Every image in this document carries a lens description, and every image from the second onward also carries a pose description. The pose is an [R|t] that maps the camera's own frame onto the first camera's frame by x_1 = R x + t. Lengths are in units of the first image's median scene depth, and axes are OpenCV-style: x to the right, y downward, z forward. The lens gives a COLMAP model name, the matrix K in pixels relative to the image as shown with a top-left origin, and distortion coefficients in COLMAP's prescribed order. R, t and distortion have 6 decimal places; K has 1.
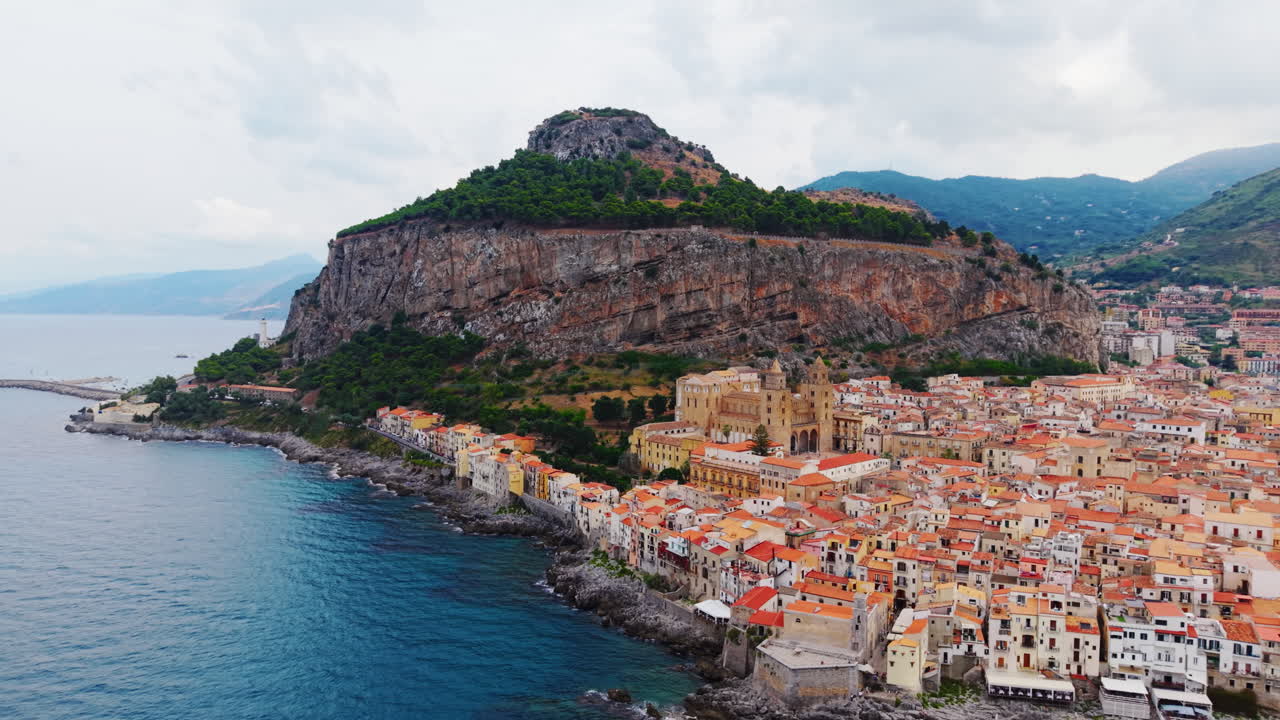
lens RADIAL K [[876.8, 0, 640.0], [0, 876.8, 360.0], [0, 0, 1]] dist [0.087751, -0.089147]
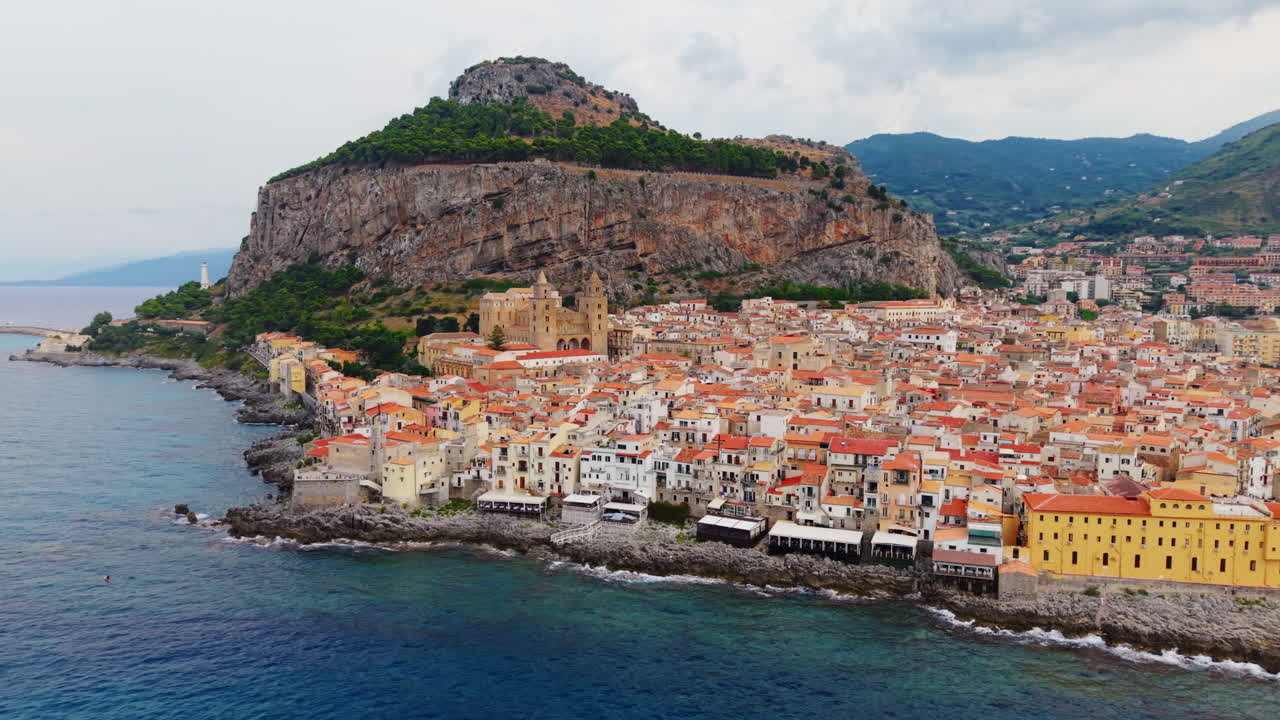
lens RADIAL K [[876.8, 0, 640.0], [0, 876.8, 360.0], [0, 0, 1]] dist [0.087751, -0.089147]
pose [[0.997010, 0.004426, -0.077147, 0.256806], [-0.002242, 0.999595, 0.028382, 0.055403], [0.077241, -0.028124, 0.996616, -0.045266]]
